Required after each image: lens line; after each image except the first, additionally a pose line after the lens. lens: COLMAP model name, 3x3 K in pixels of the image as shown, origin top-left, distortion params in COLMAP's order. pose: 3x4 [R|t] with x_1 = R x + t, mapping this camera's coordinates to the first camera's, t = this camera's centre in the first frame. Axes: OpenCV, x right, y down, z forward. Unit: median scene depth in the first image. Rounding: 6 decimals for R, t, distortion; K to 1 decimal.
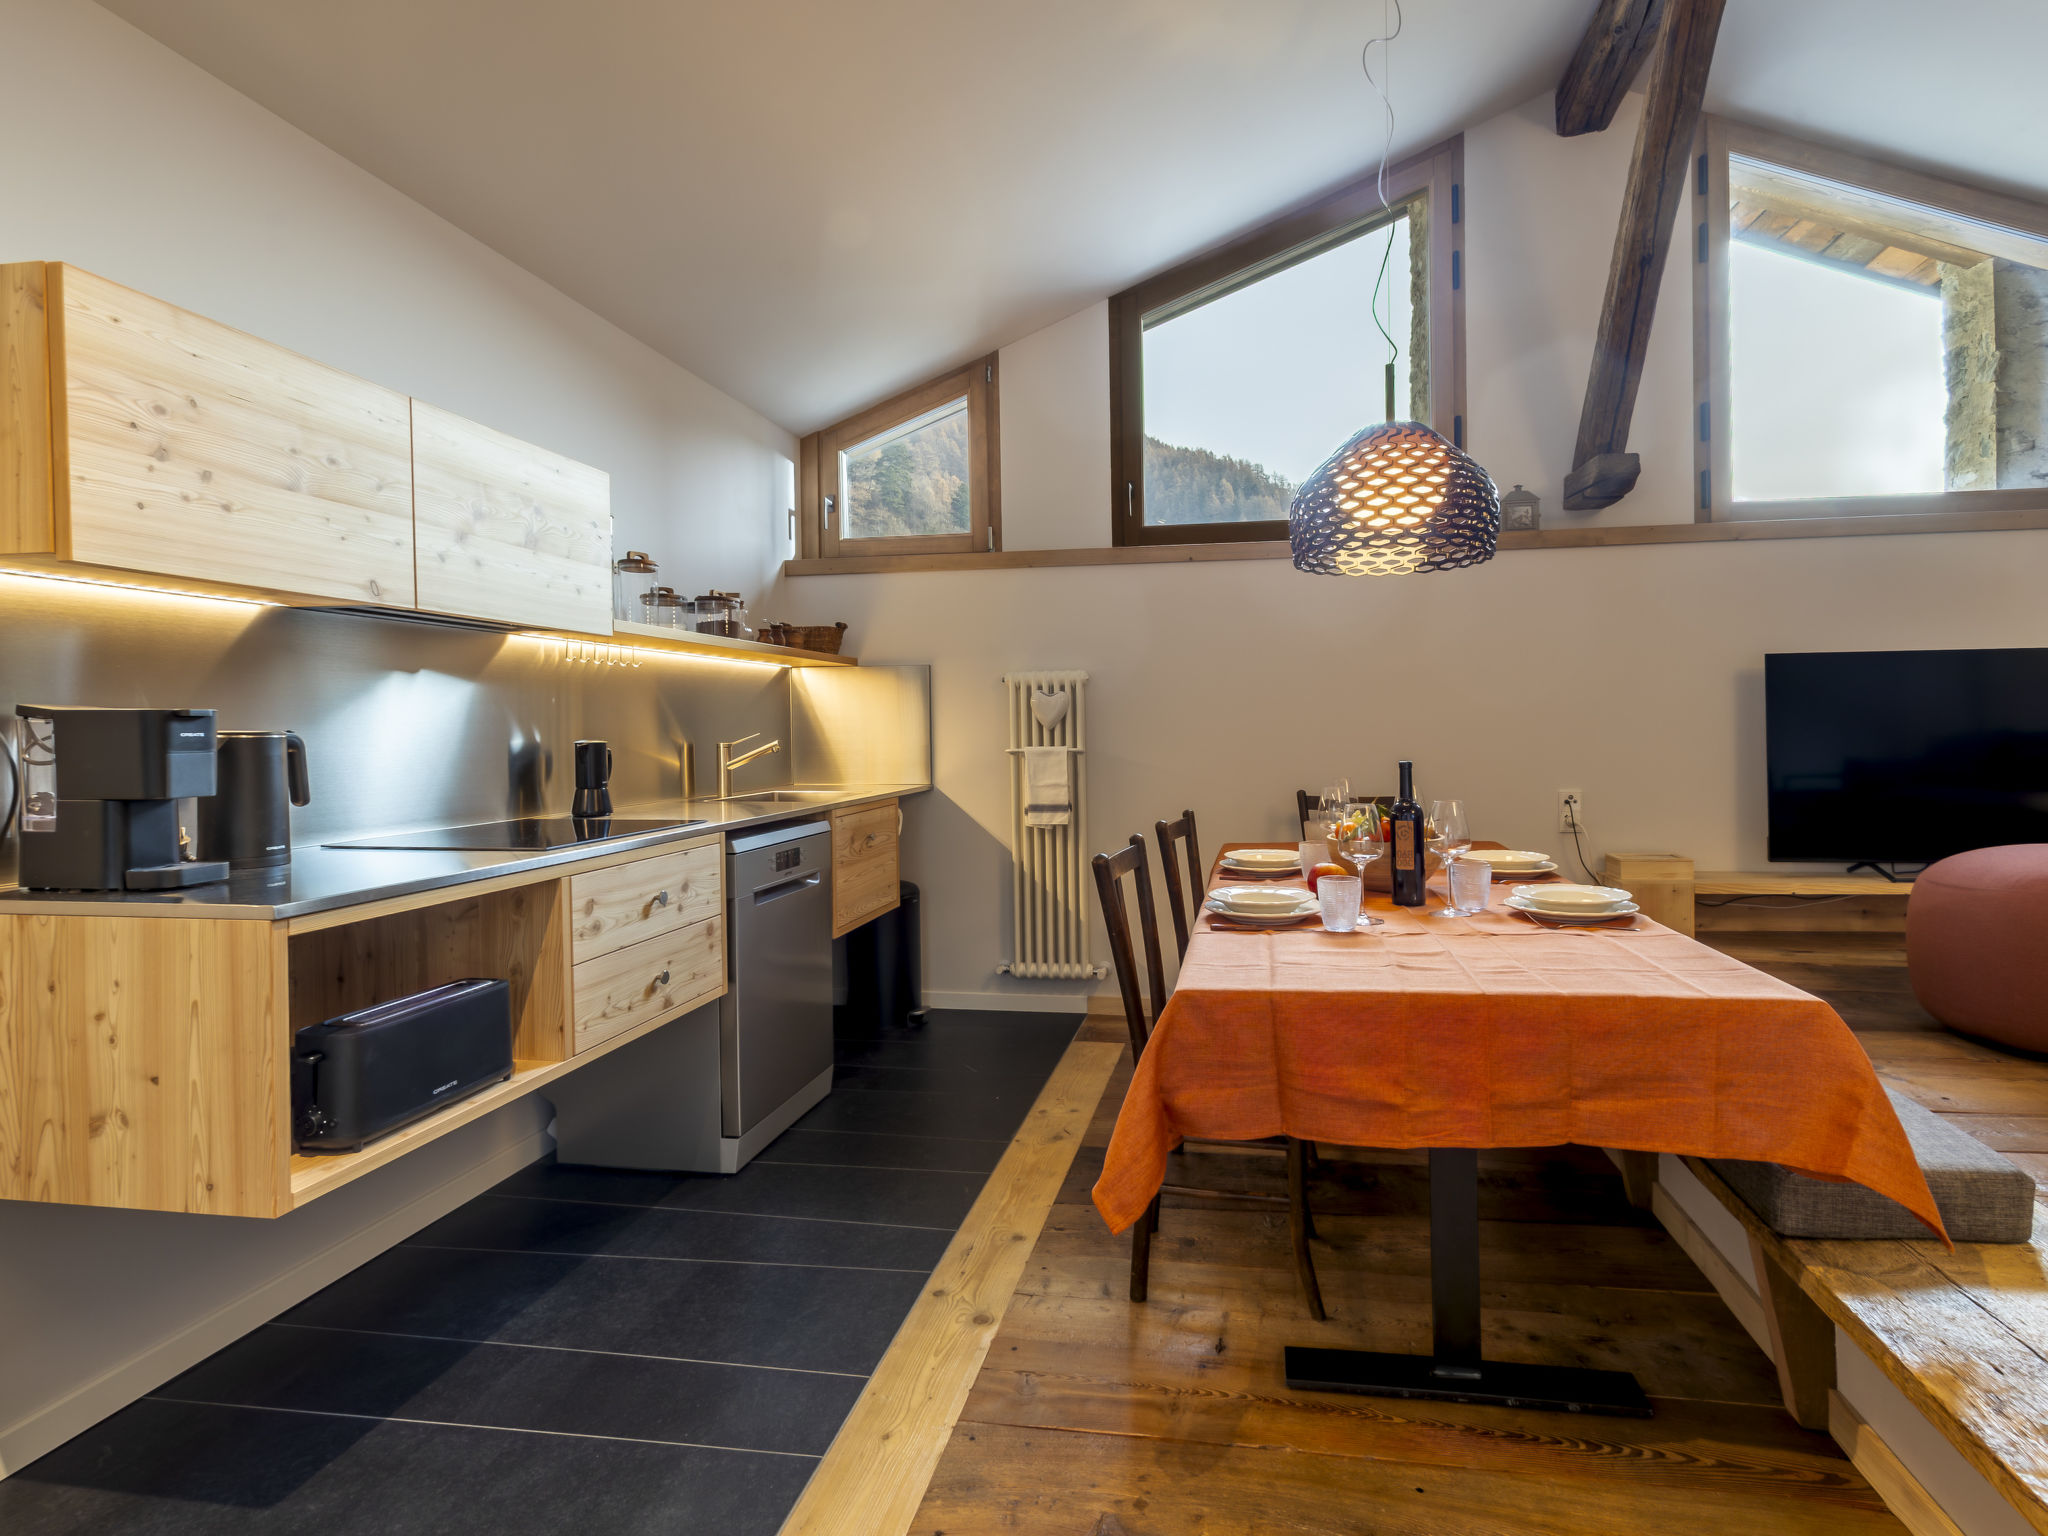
lens RADIAL K [[1141.6, 0, 1093.0], [0, 1141.6, 725.5], [0, 0, 1]] dist [0.001720, 0.000548]
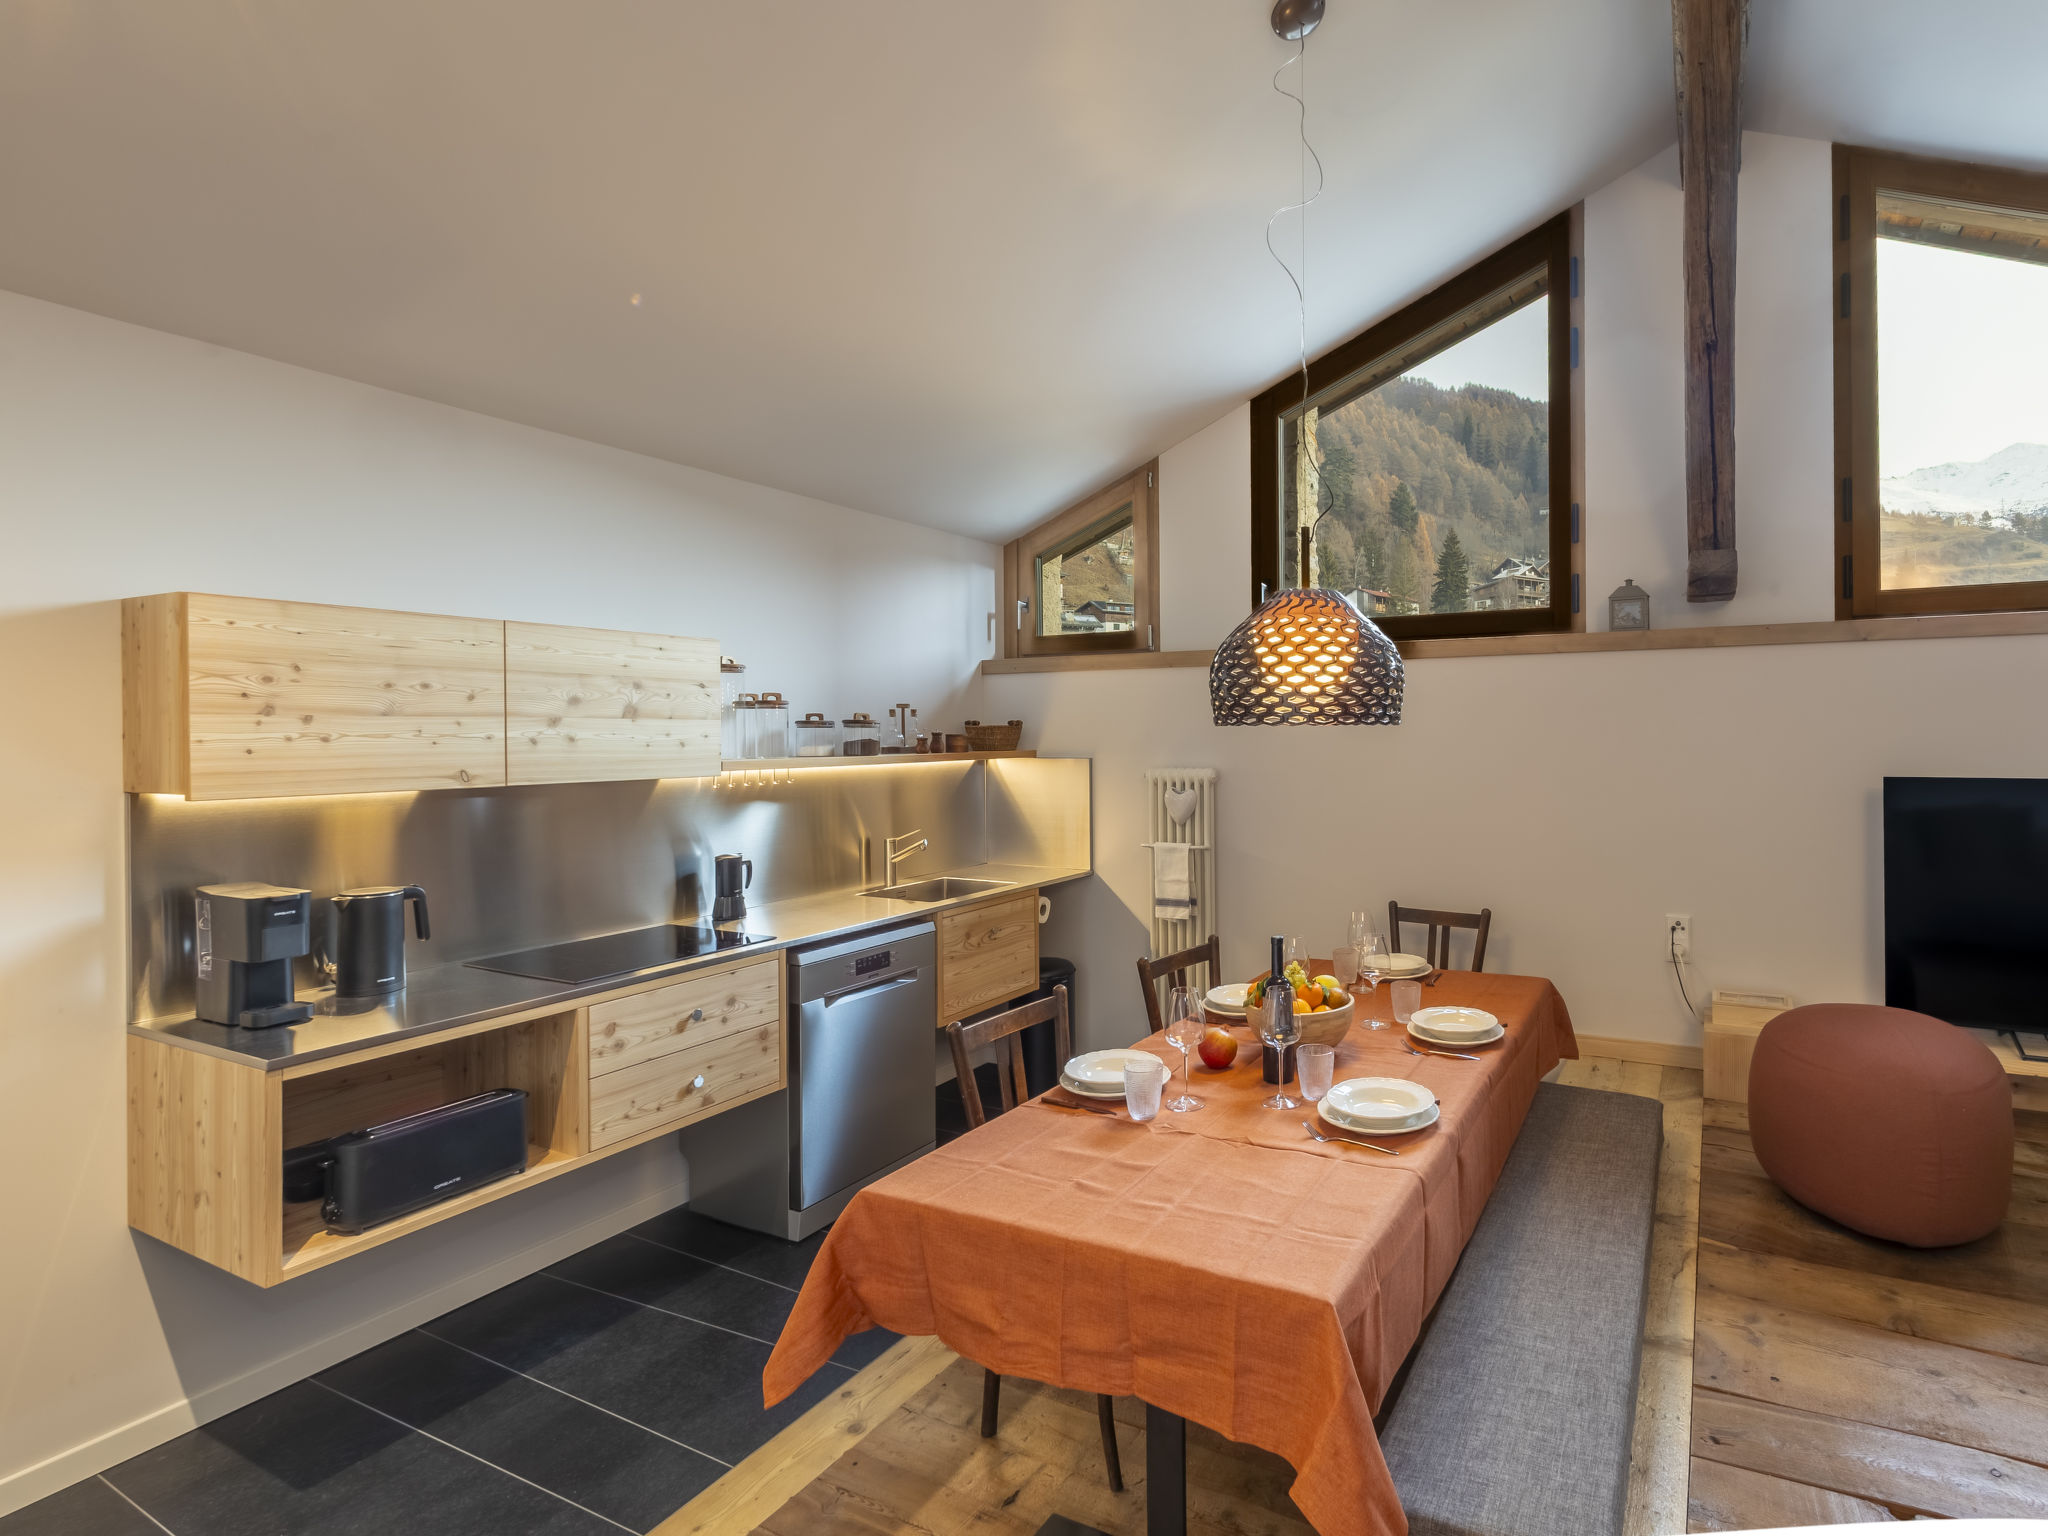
lens RADIAL K [[1149.3, 0, 1235.7], [0, 1149.3, 695.6], [0, 0, 1]] dist [0.002720, 0.001332]
pose [[0.951076, -0.012428, -0.308706, 0.503782], [0.009779, 0.999901, -0.010127, -0.156098], [0.308801, 0.006612, 0.951104, 0.017929]]
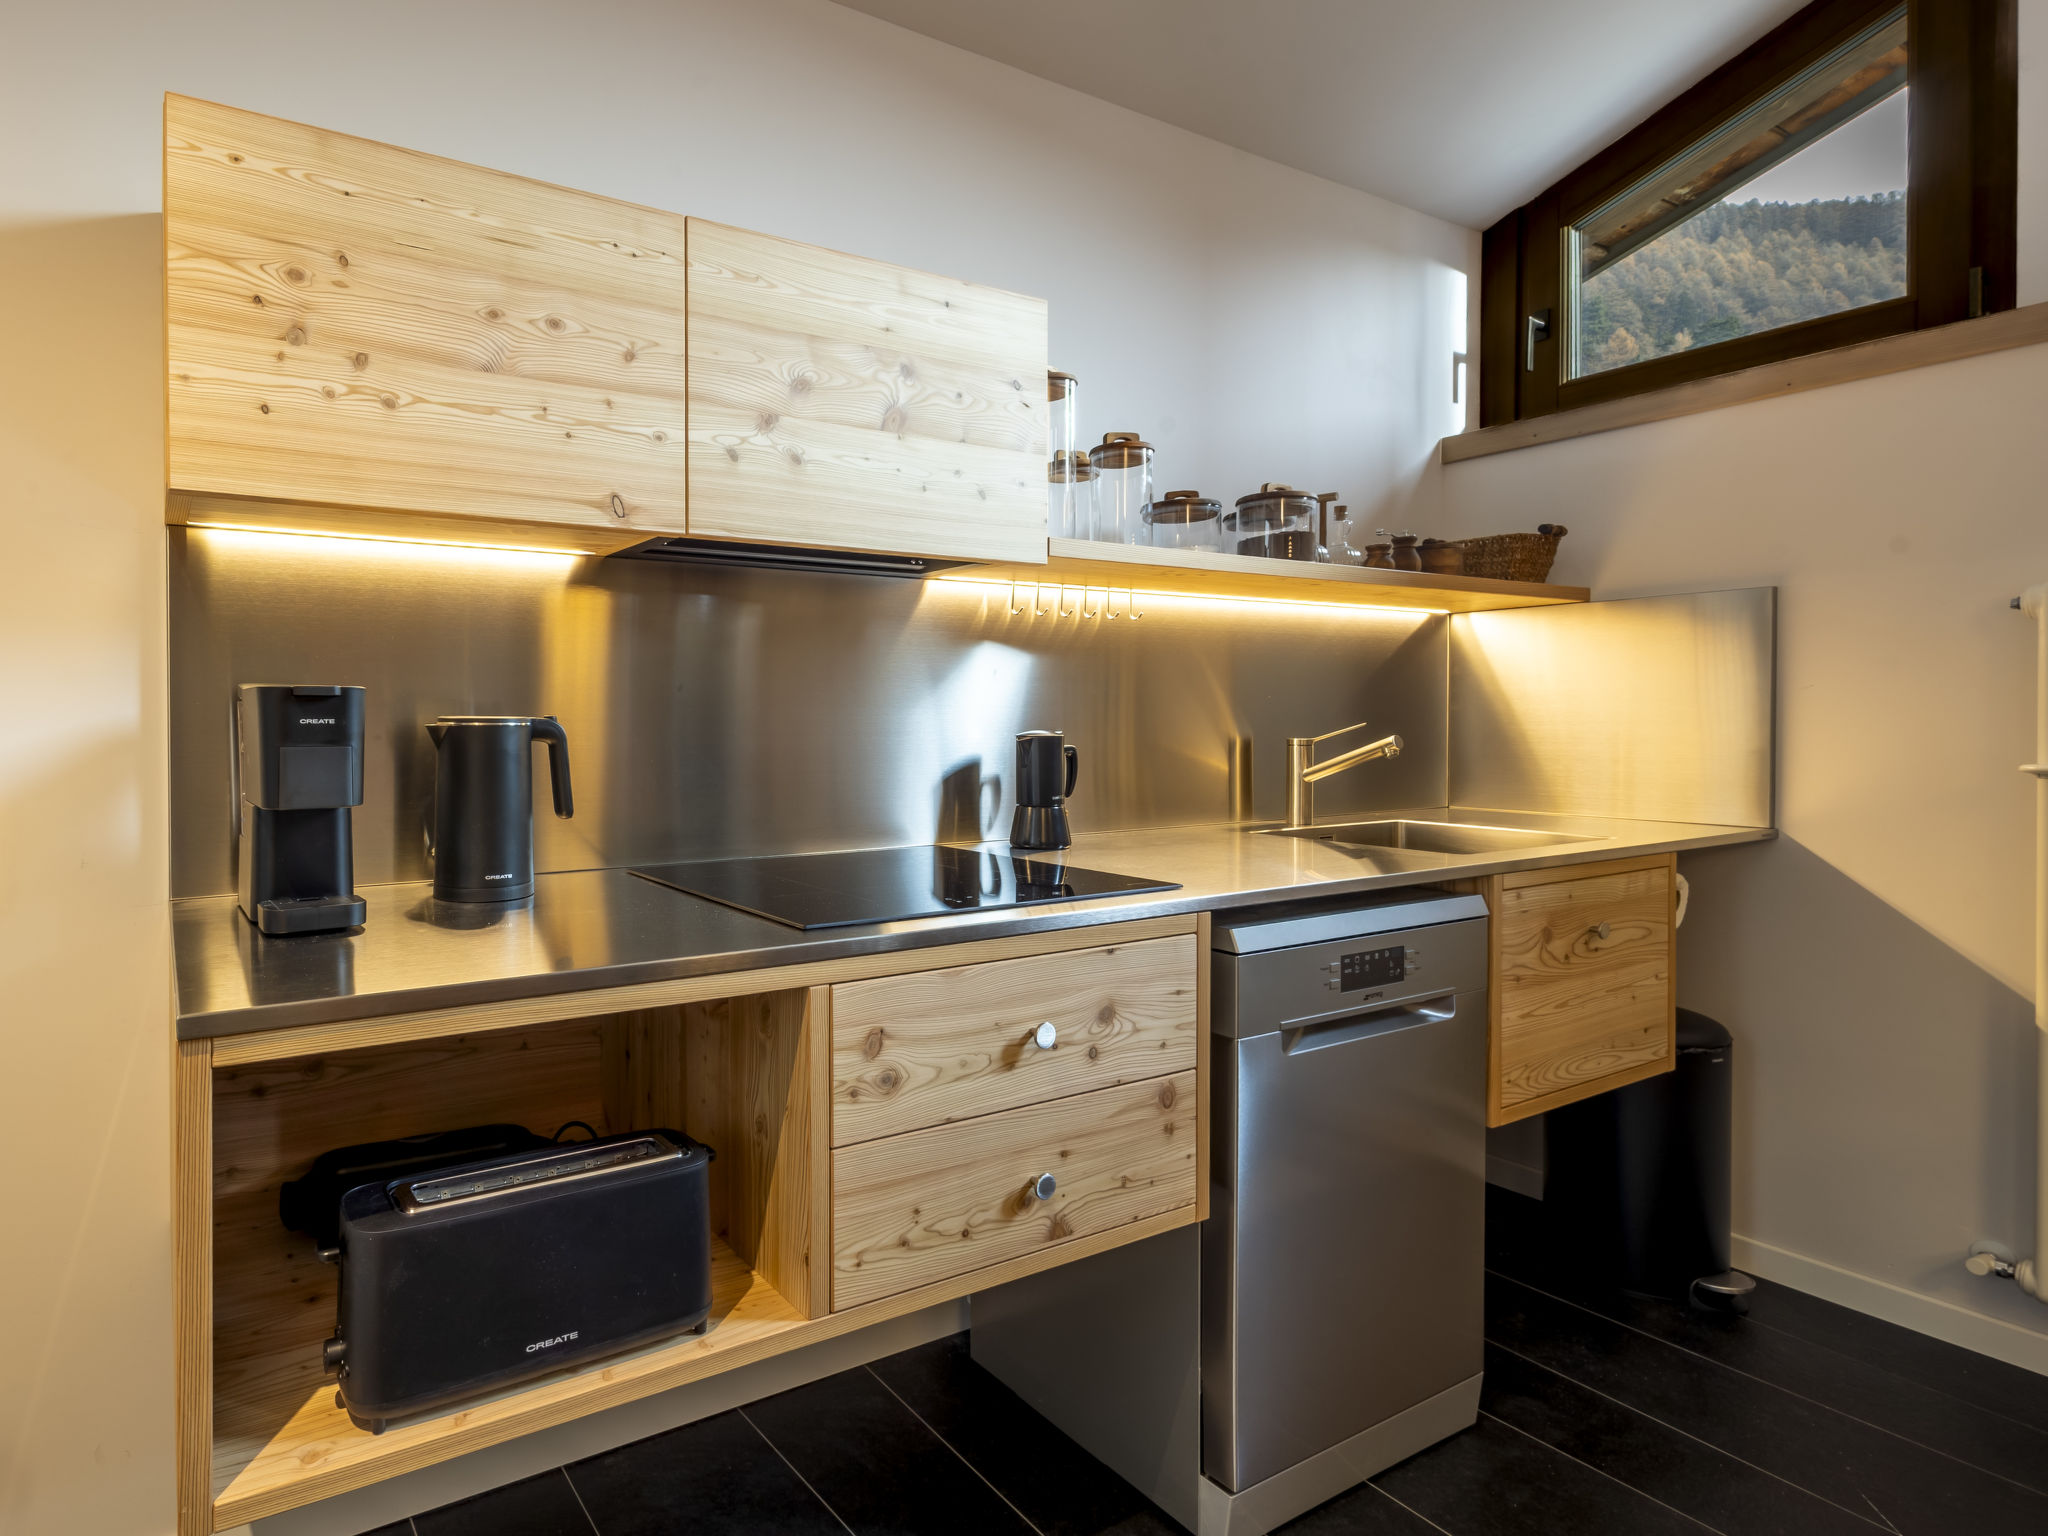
lens RADIAL K [[1080.4, 0, 679.7], [0, 1080.4, 744.3], [0, 0, 1]] dist [0.006459, -0.000285]
pose [[0.597582, 0.025701, -0.801396, -0.074140], [-0.000559, 0.999499, 0.031637, 0.000513], [0.801808, -0.018458, 0.597297, 0.527944]]
